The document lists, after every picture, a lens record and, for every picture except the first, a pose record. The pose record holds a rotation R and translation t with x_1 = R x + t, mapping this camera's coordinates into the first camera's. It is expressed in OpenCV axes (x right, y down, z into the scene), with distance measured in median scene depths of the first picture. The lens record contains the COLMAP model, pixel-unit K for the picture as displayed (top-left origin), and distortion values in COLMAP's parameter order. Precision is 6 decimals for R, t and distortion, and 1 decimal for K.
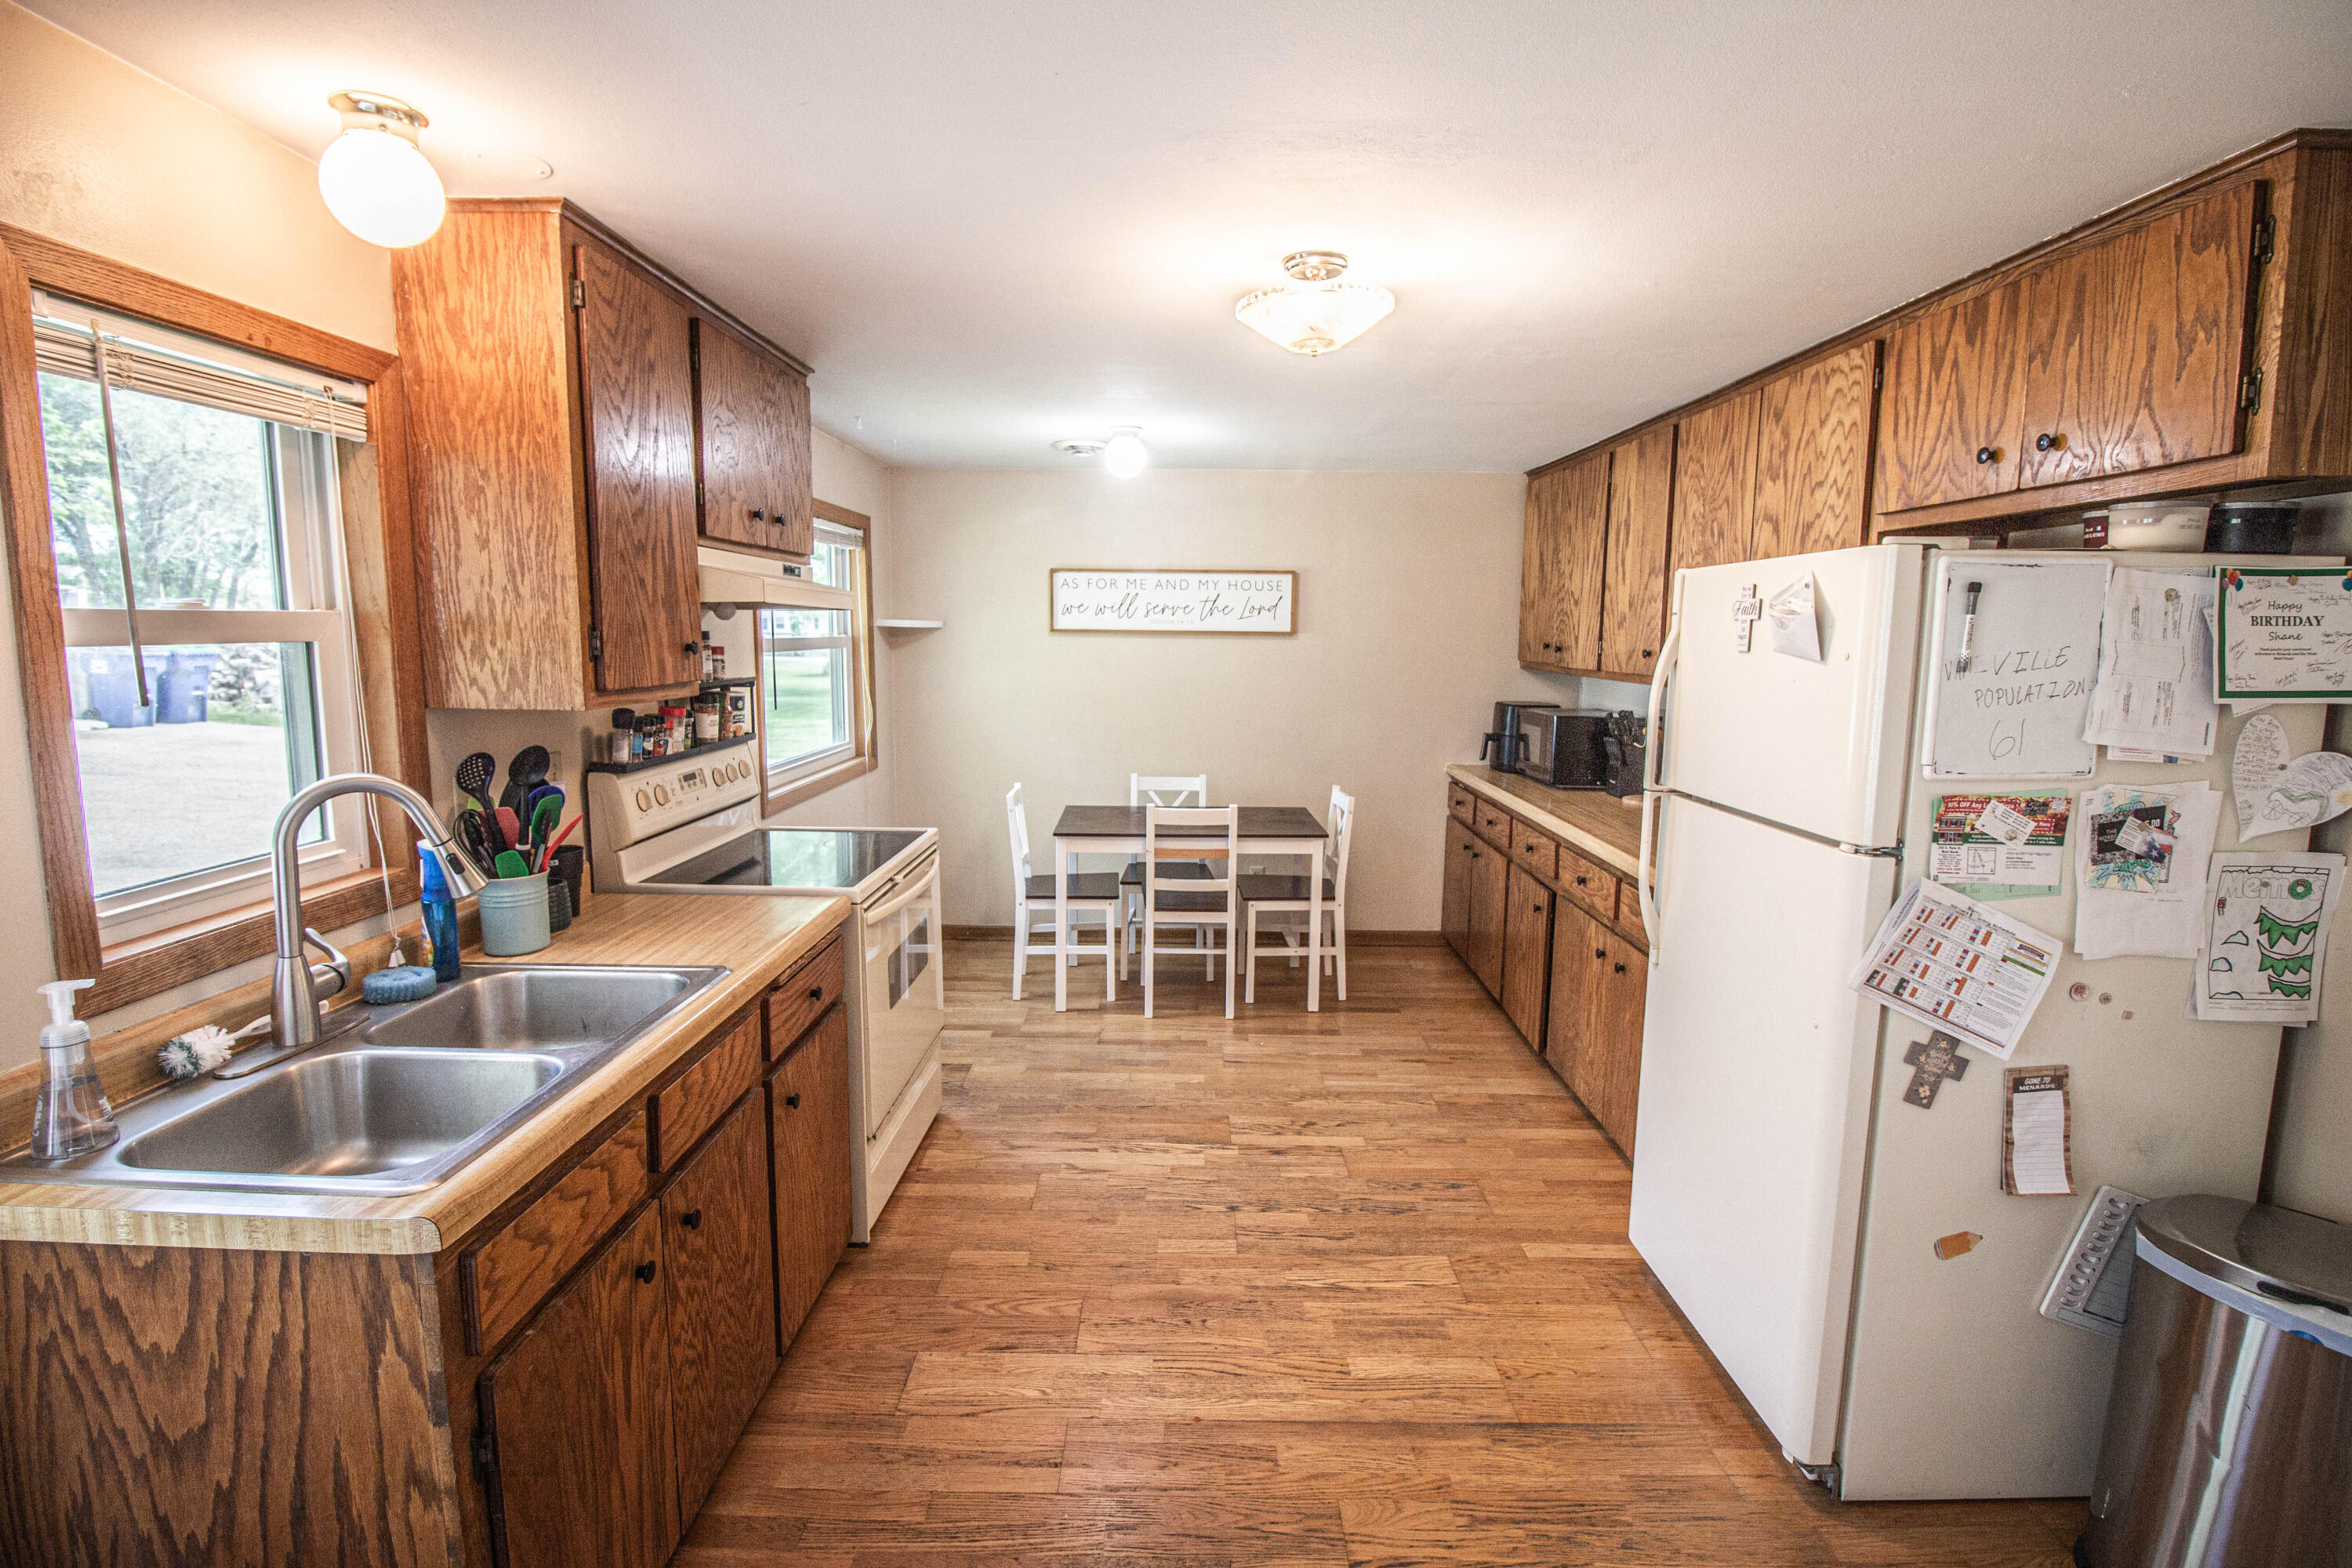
lens RADIAL K [[1086.4, 0, 1178.4], [0, 1086.4, 757.6], [0, 0, 1]] dist [-0.001256, -0.000093]
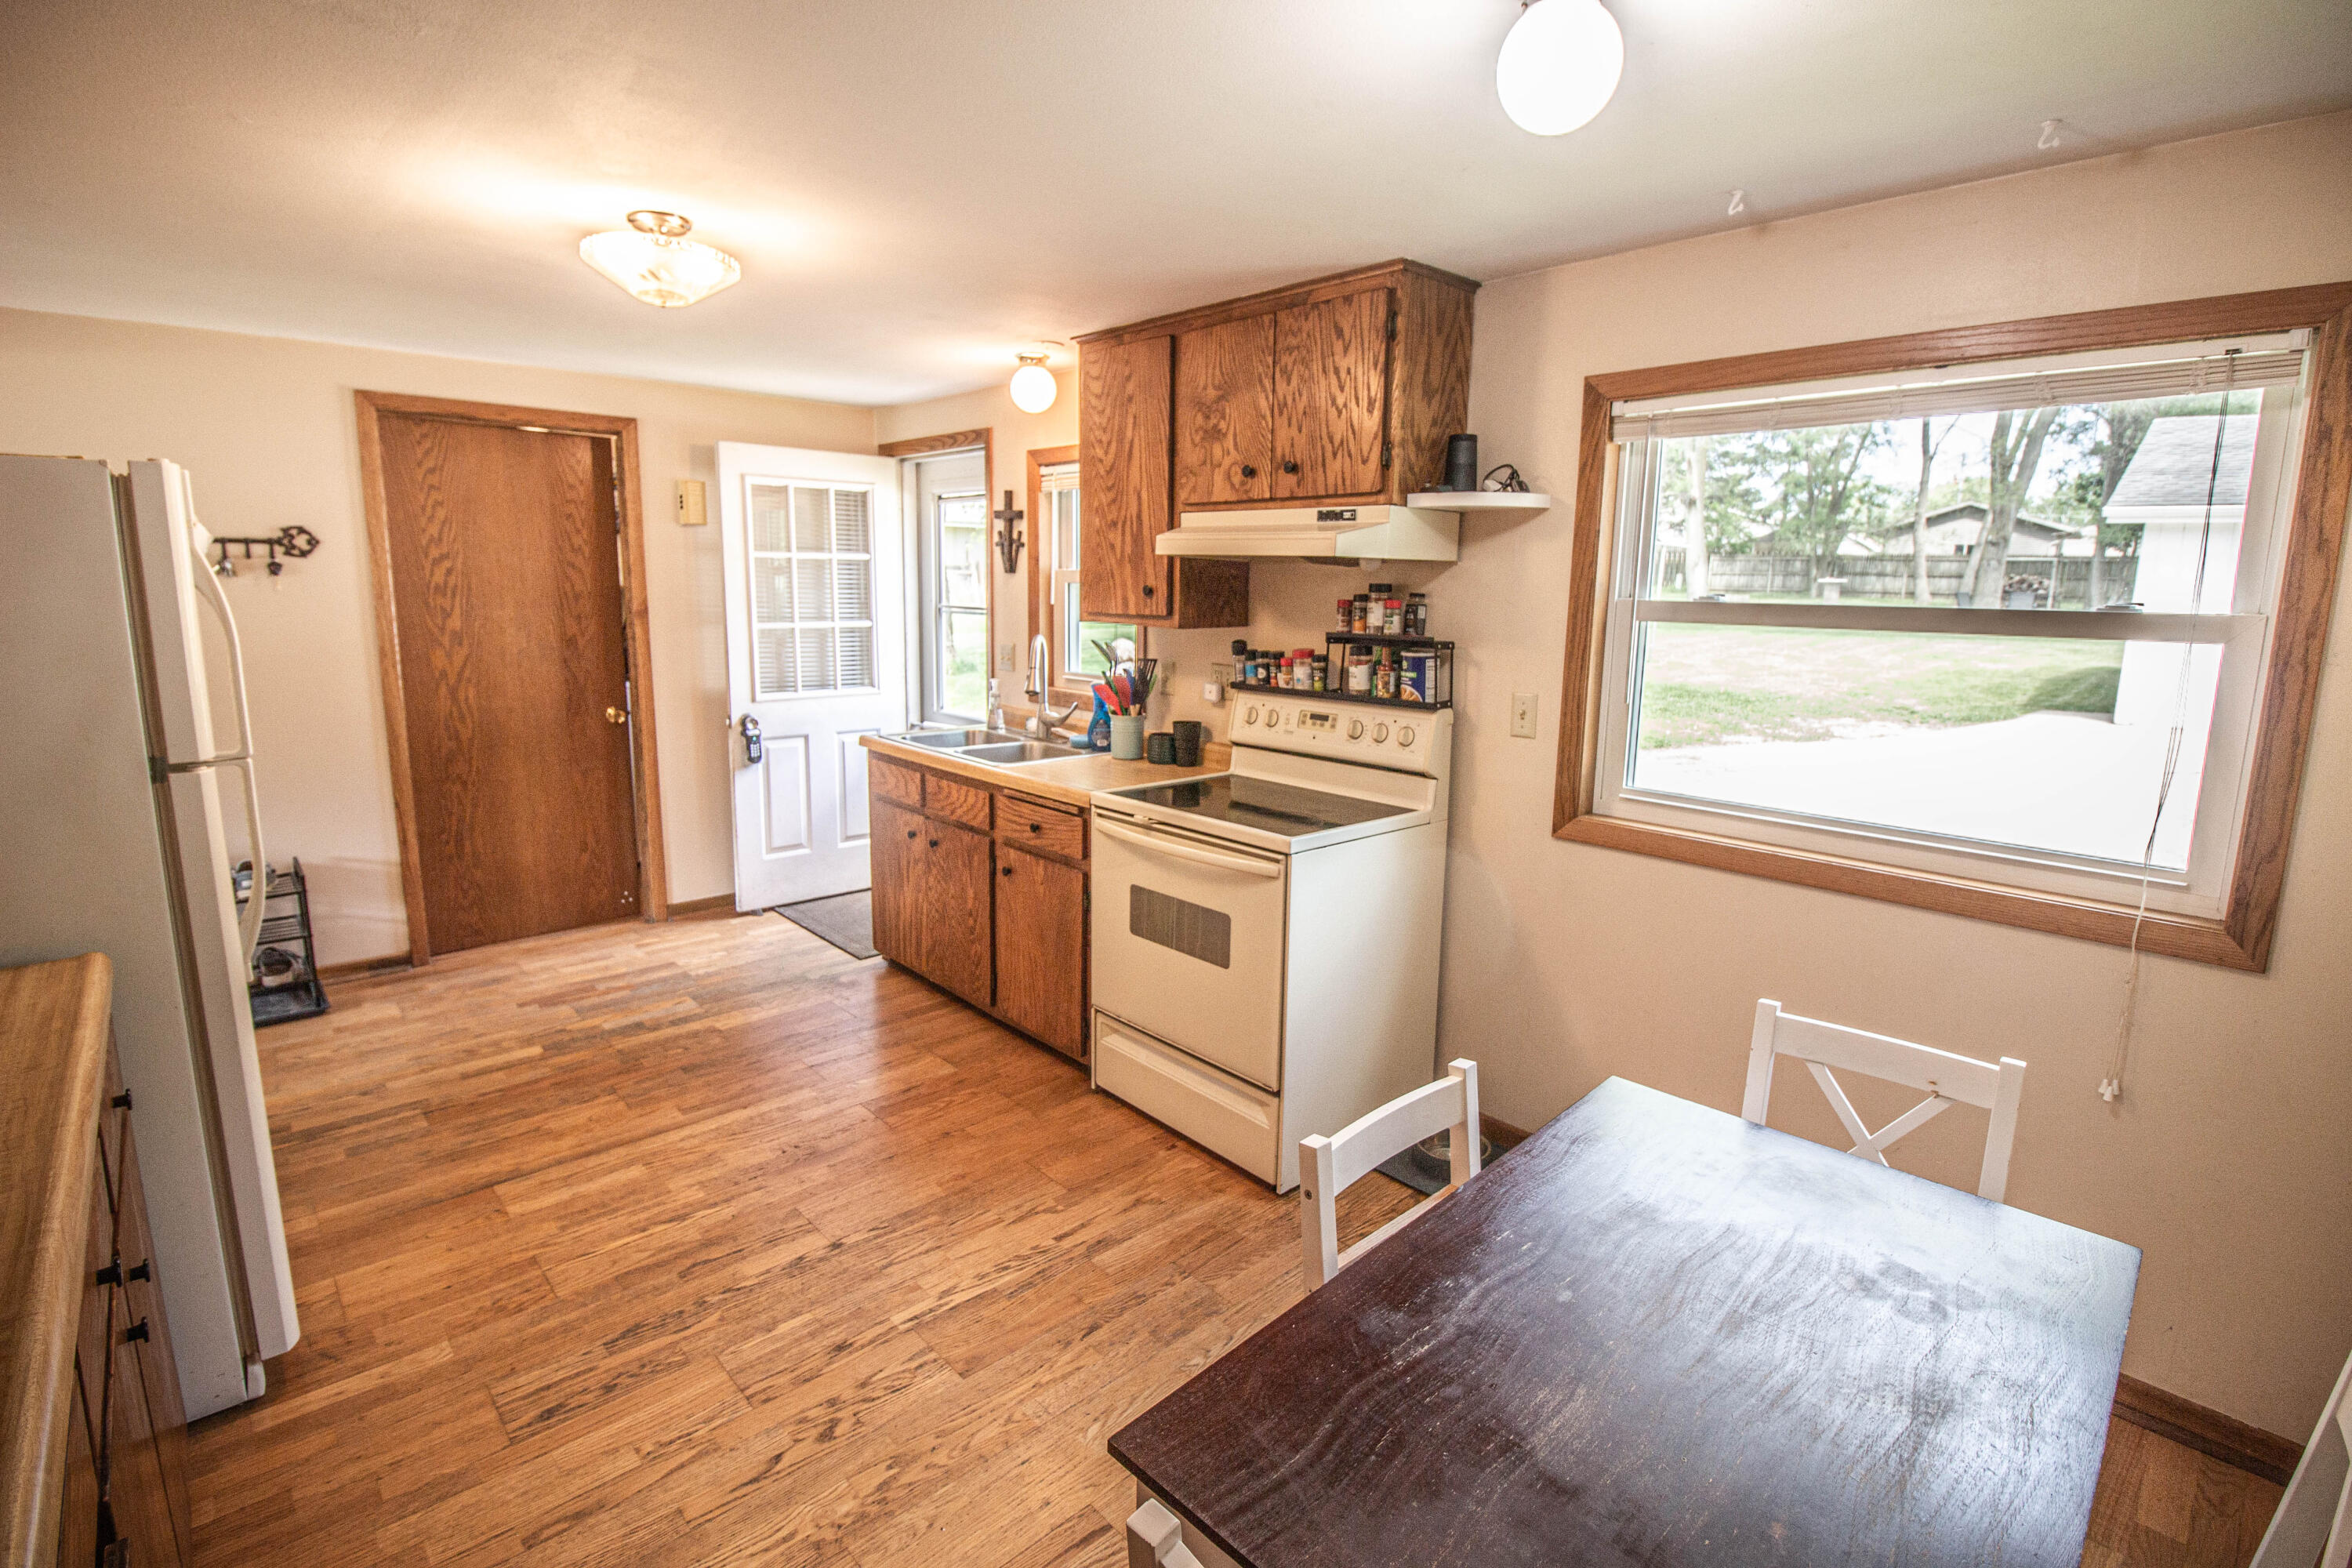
lens RADIAL K [[1086.4, 0, 1178.4], [0, 1086.4, 757.6], [0, 0, 1]] dist [-0.001256, -0.000093]
pose [[-0.724202, 0.093725, -0.683189, 0.449799], [-0.103815, 0.964611, 0.242380, -0.216489], [0.681729, 0.246457, -0.688843, 1.866510]]
